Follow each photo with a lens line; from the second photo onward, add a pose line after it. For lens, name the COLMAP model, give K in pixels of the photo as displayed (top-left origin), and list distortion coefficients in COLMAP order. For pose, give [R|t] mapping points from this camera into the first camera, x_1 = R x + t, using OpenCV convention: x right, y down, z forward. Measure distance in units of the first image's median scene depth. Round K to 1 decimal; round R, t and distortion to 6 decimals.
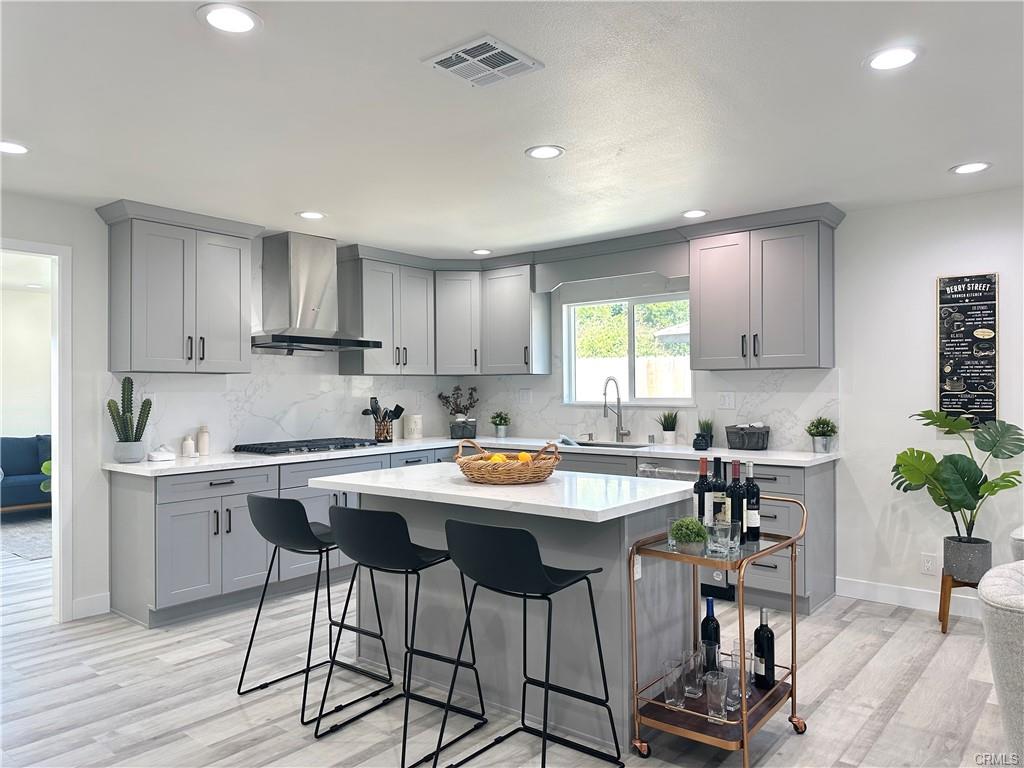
lens RADIAL K [[714.9, 0, 509.3], [0, 714.9, 389.0], [0, 0, 1]] dist [0.008206, -0.018189]
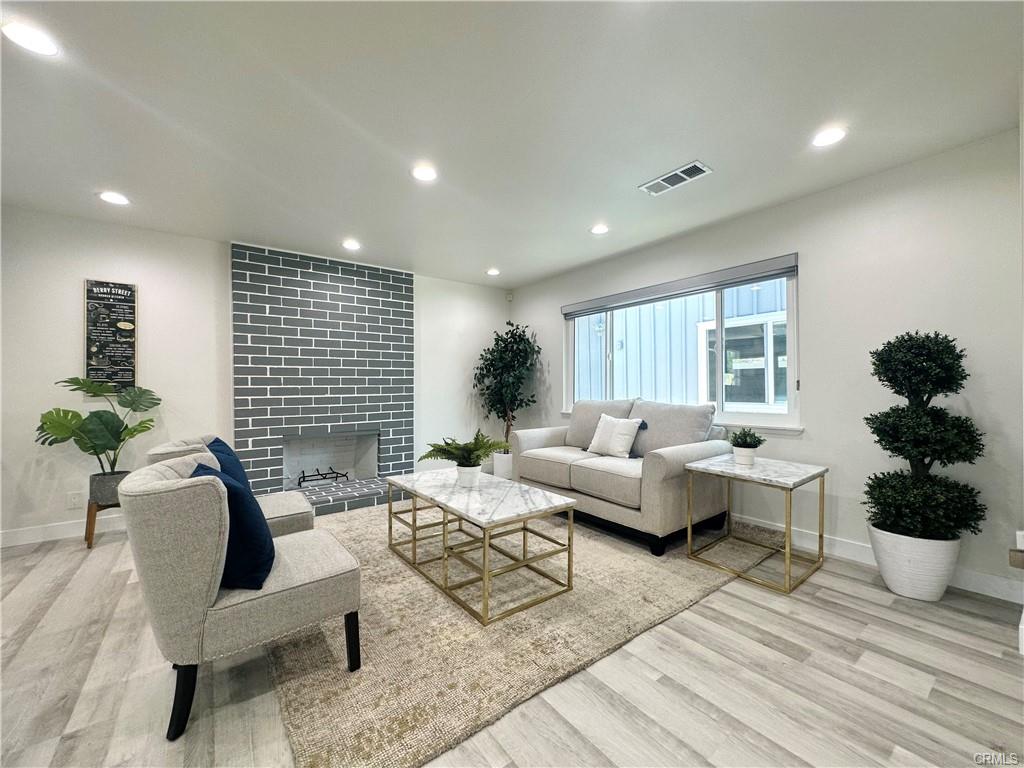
lens RADIAL K [[408.0, 0, 514.6], [0, 408.0, 384.1], [0, 0, 1]] dist [-0.001450, 0.000508]
pose [[0.222841, 0.006405, 0.974834, 0.049846], [0.003189, 0.999968, -0.007299, 0.045609], [-0.974849, 0.004736, 0.222814, 0.070395]]
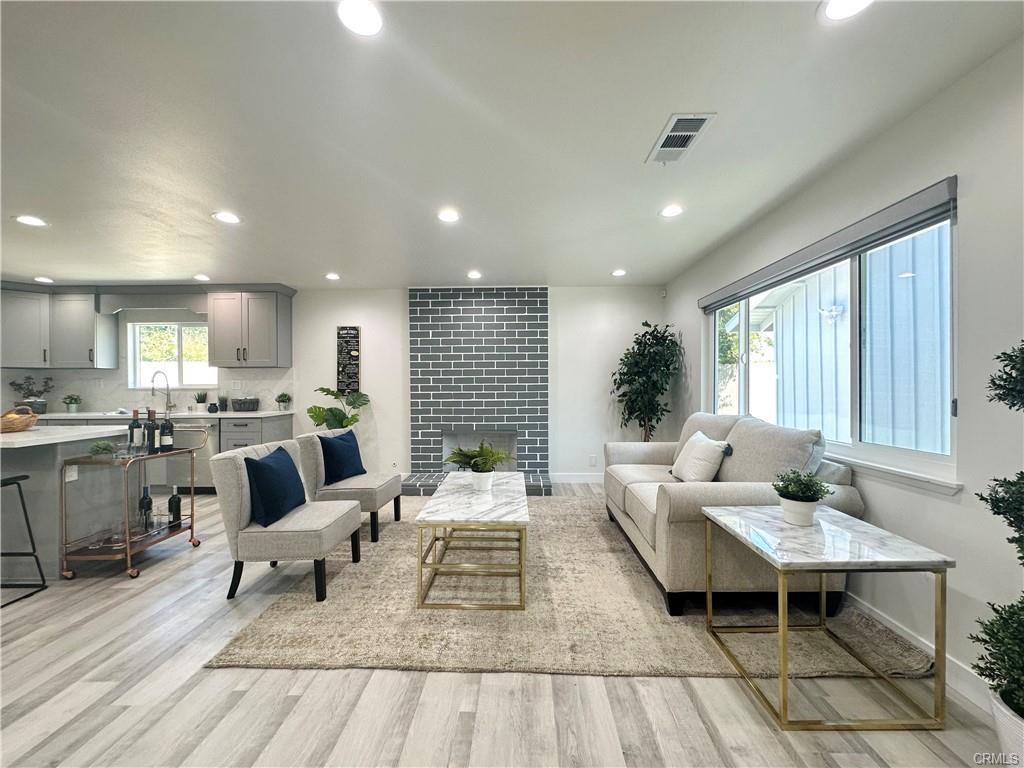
lens RADIAL K [[408.0, 0, 514.2], [0, 408.0, 386.2], [0, 0, 1]] dist [-0.001450, 0.000508]
pose [[0.779977, -0.001722, 0.625806, 0.255287], [0.000889, 0.999998, 0.001643, 0.022371], [-0.625808, -0.000725, 0.779977, -0.288699]]
